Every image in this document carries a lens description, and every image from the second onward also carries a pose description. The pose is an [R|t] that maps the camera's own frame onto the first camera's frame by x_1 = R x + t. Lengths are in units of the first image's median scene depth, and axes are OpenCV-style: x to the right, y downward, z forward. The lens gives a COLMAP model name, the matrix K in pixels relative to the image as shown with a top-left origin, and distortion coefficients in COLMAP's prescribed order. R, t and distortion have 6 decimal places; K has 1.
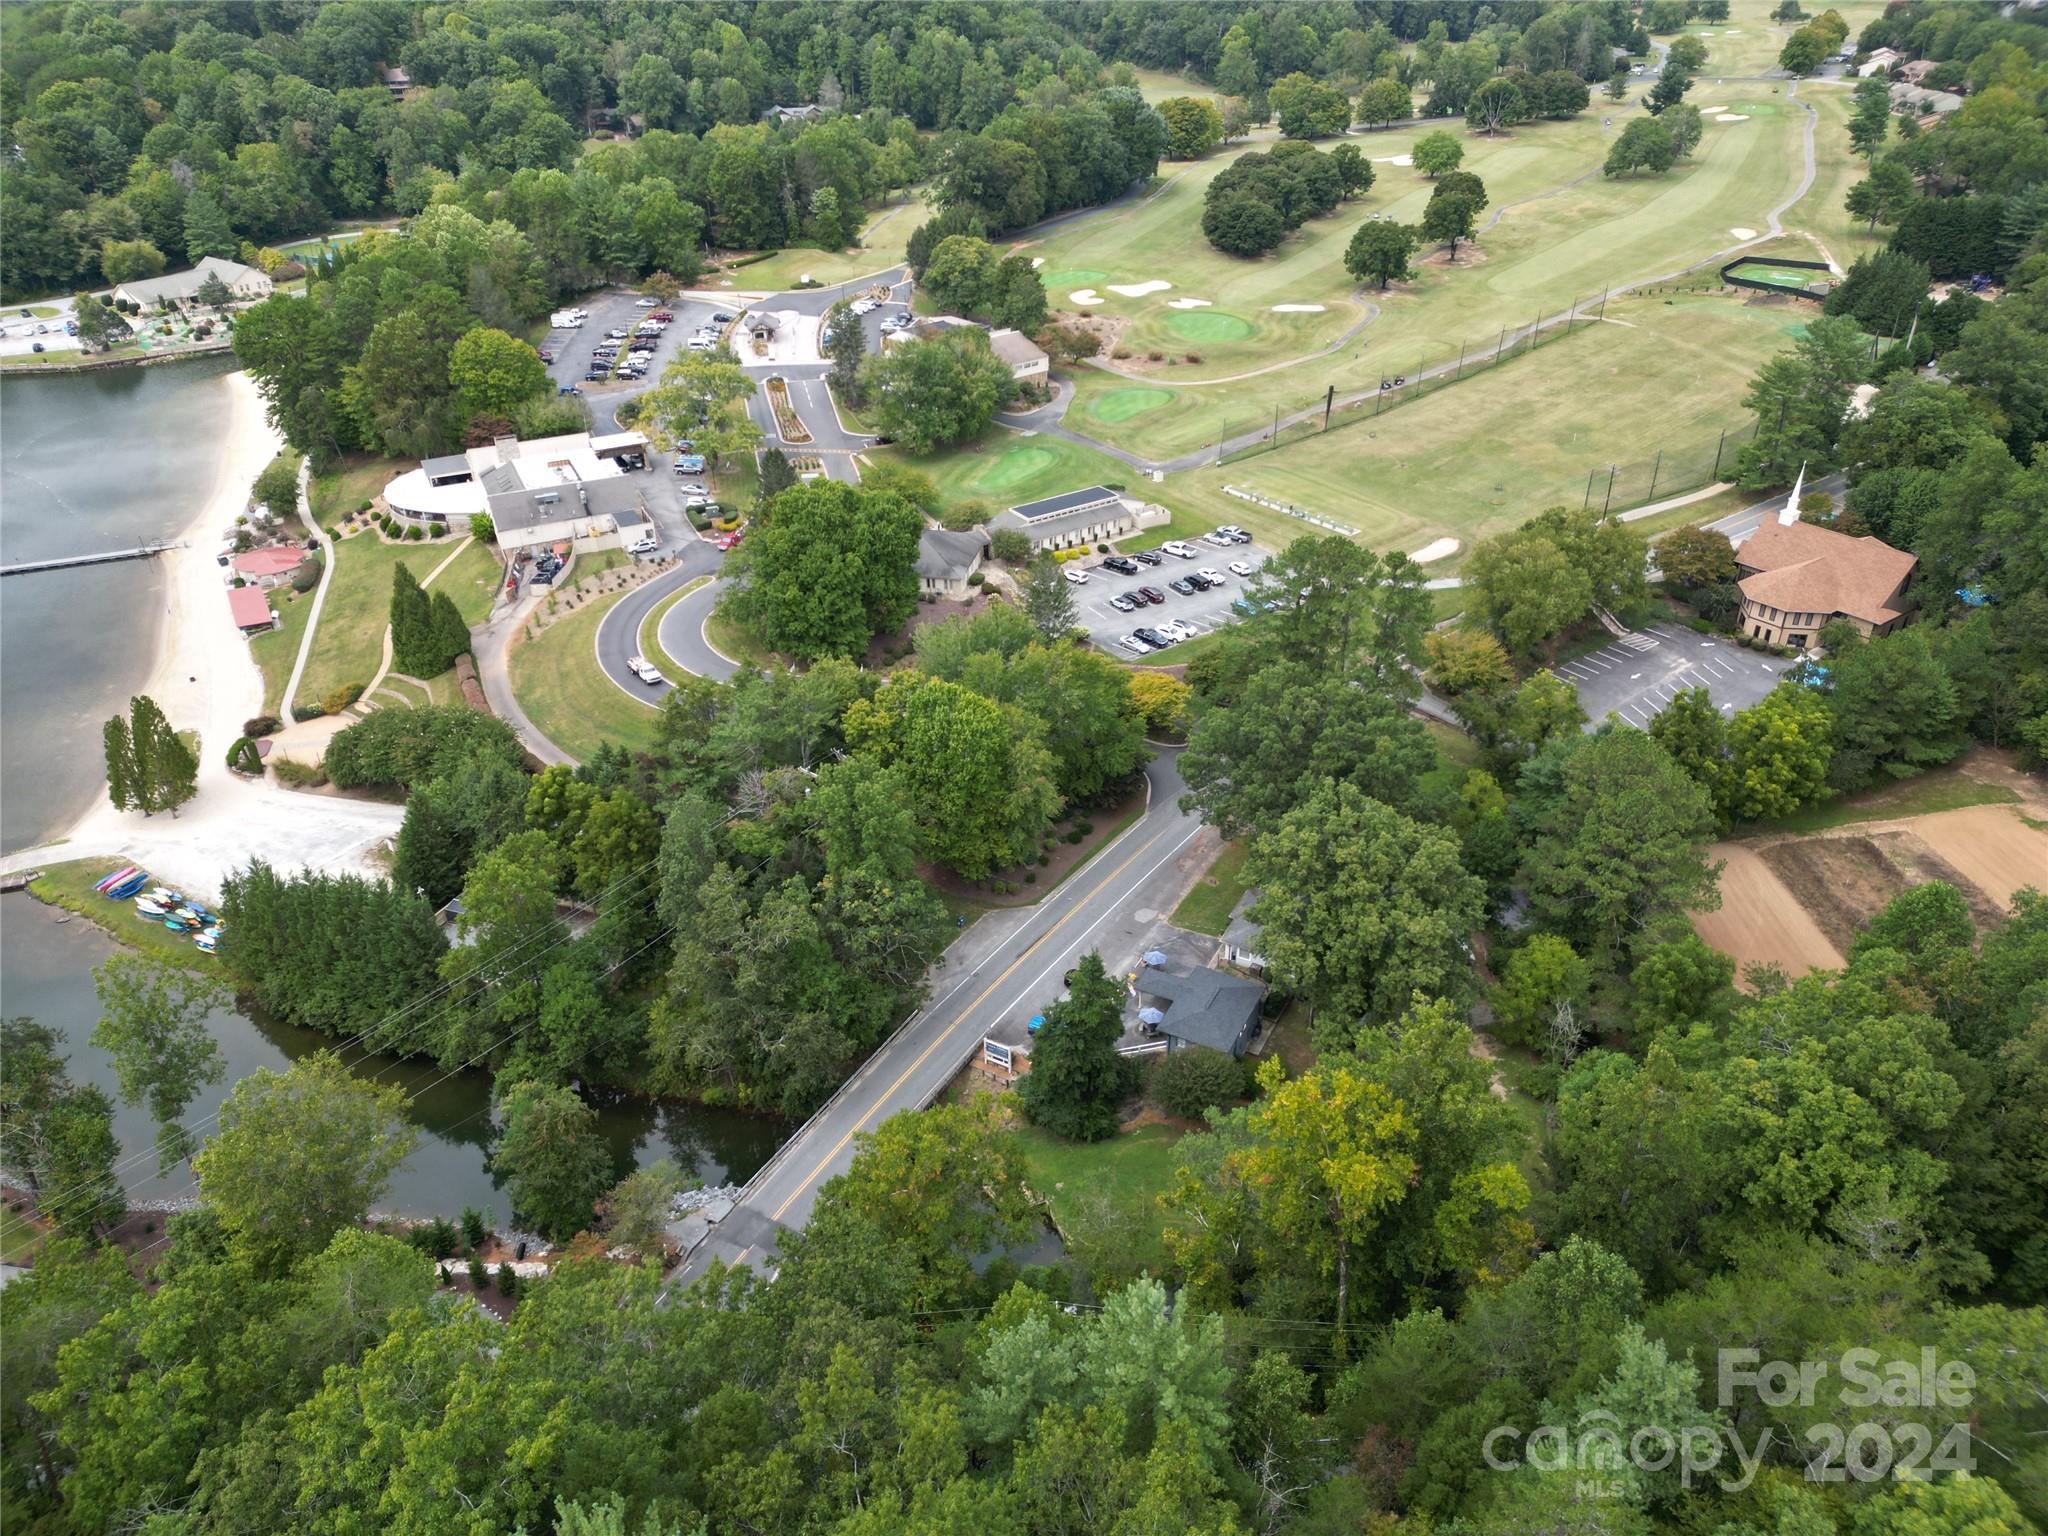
lens RADIAL K [[1437.1, 0, 1012.4], [0, 1437.1, 760.8], [0, 0, 1]] dist [0.076310, -0.060514]
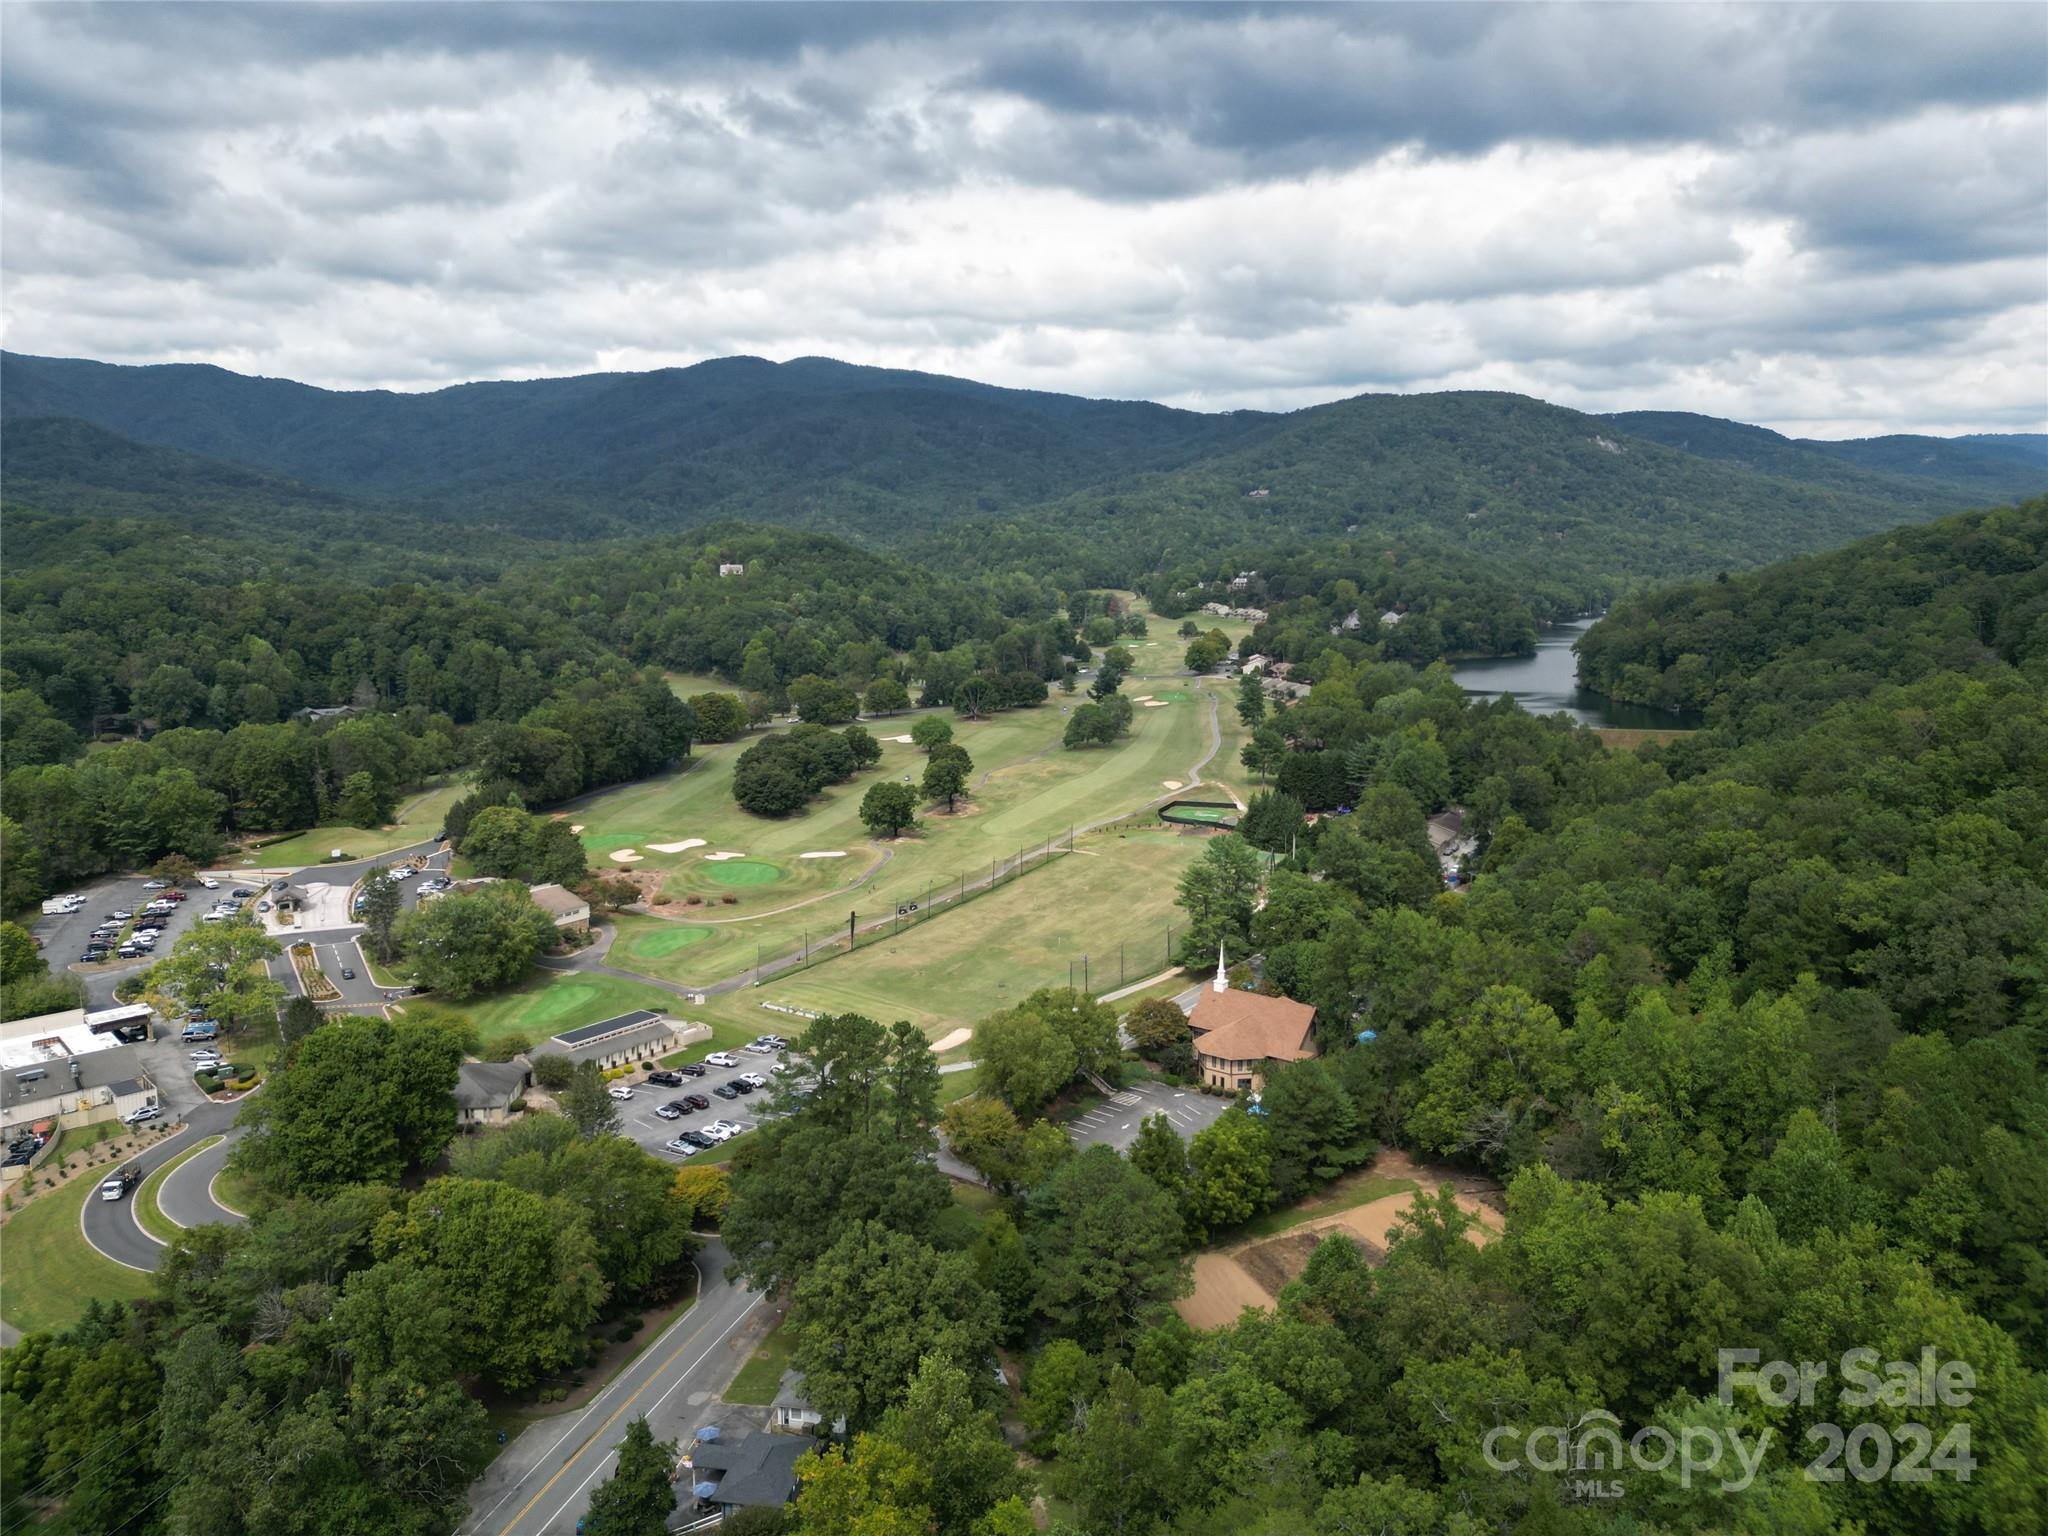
lens RADIAL K [[1441.8, 0, 1024.0], [0, 1441.8, 768.0], [0, 0, 1]] dist [0.078026, -0.072668]
pose [[0.951501, -0.034188, 0.305740, 0.006866], [0.145261, 0.925973, -0.348530, 0.055190], [-0.271191, 0.376038, 0.886031, -0.087283]]
